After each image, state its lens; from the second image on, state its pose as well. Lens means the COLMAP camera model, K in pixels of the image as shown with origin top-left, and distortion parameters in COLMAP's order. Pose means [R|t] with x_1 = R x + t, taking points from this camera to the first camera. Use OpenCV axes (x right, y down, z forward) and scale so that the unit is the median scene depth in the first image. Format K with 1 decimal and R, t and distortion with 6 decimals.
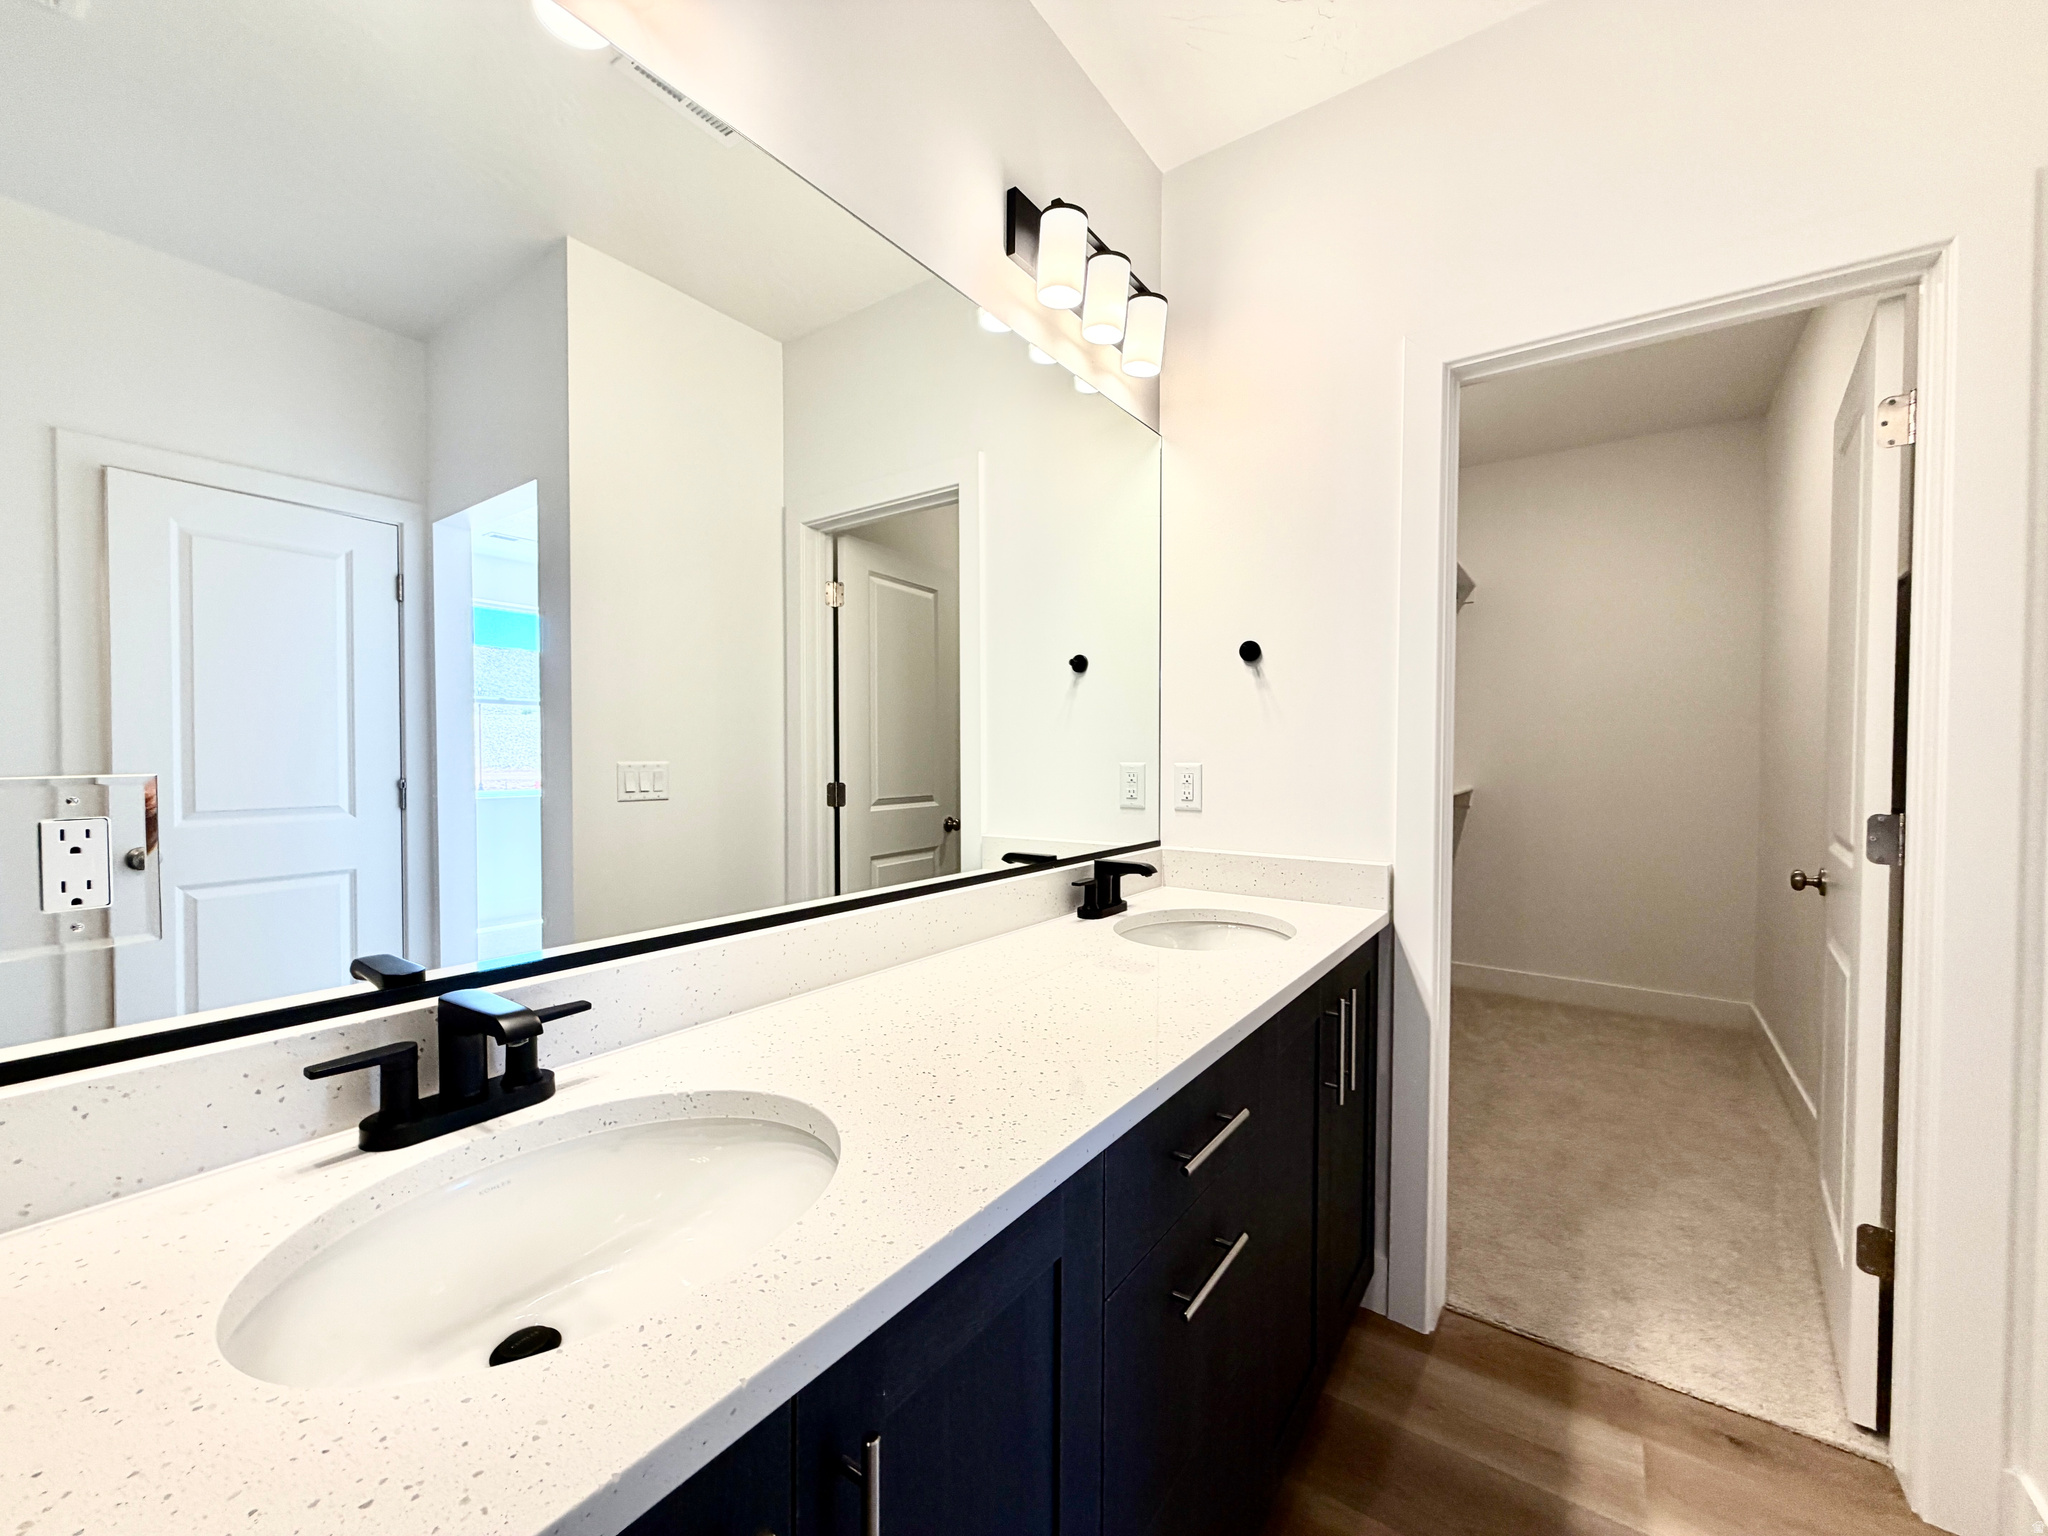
lens RADIAL K [[819.0, 0, 1015.0], [0, 819.0, 764.5], [0, 0, 1]] dist [-0.003367, 0.000335]
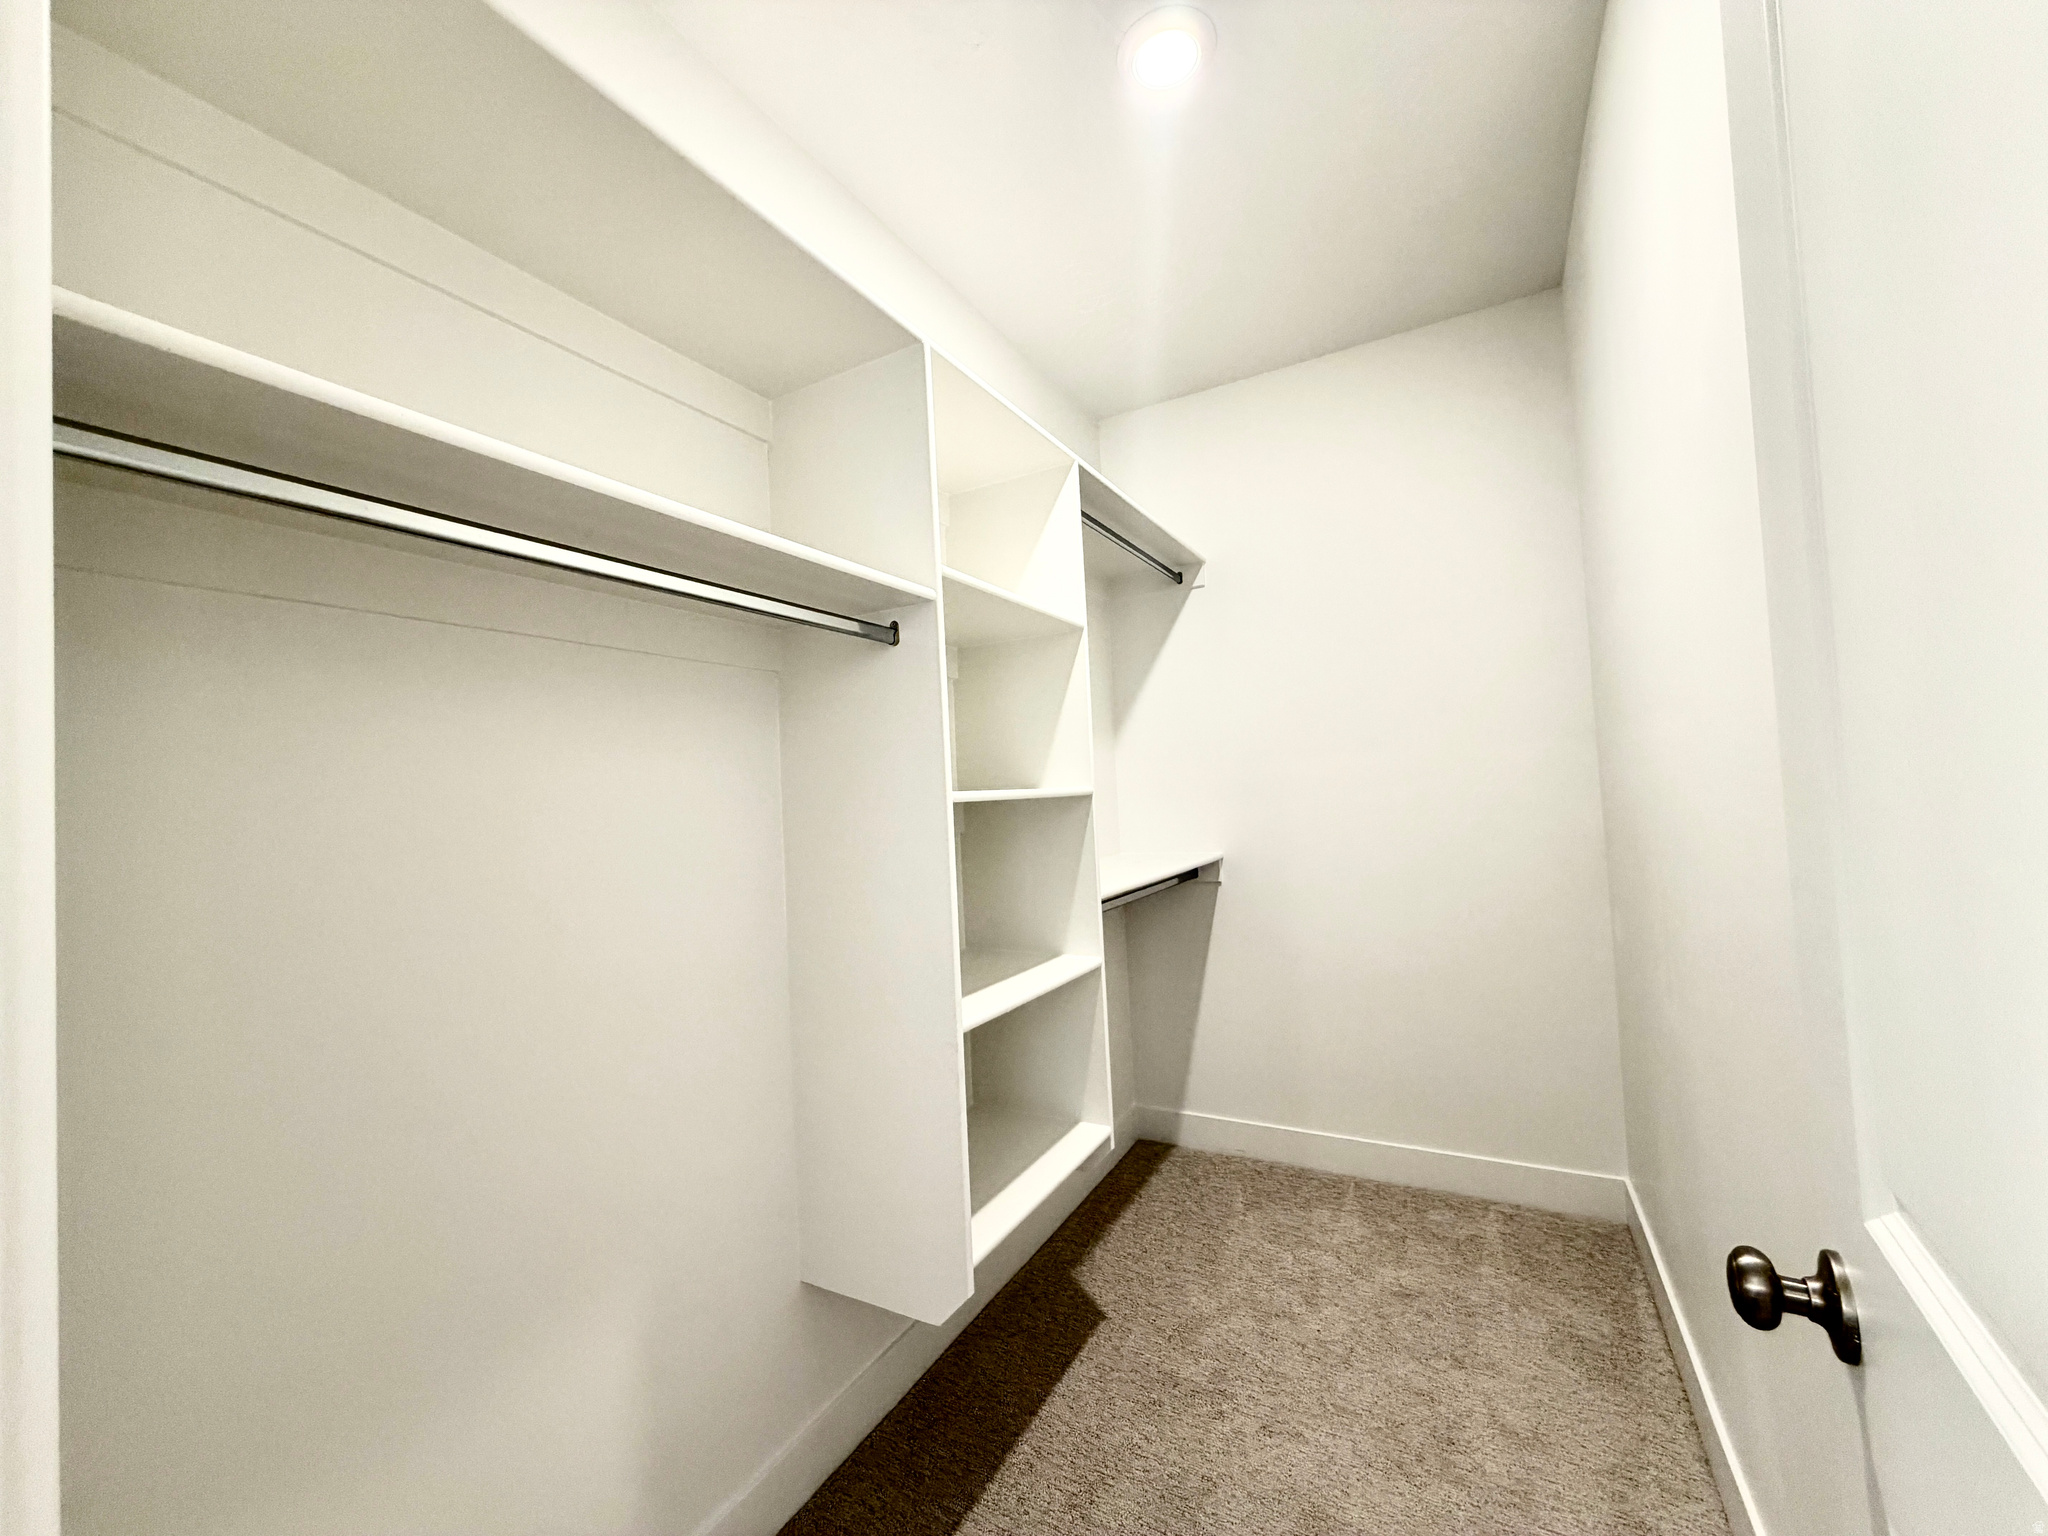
lens RADIAL K [[819.0, 0, 1026.4], [0, 819.0, 765.8], [0, 0, 1]] dist [-0.003367, 0.000335]
pose [[0.990884, -0.049903, 0.125135, 0.380577], [0.057606, 0.996612, -0.058707, -0.018139], [-0.121781, 0.065380, 0.990401, 0.411495]]
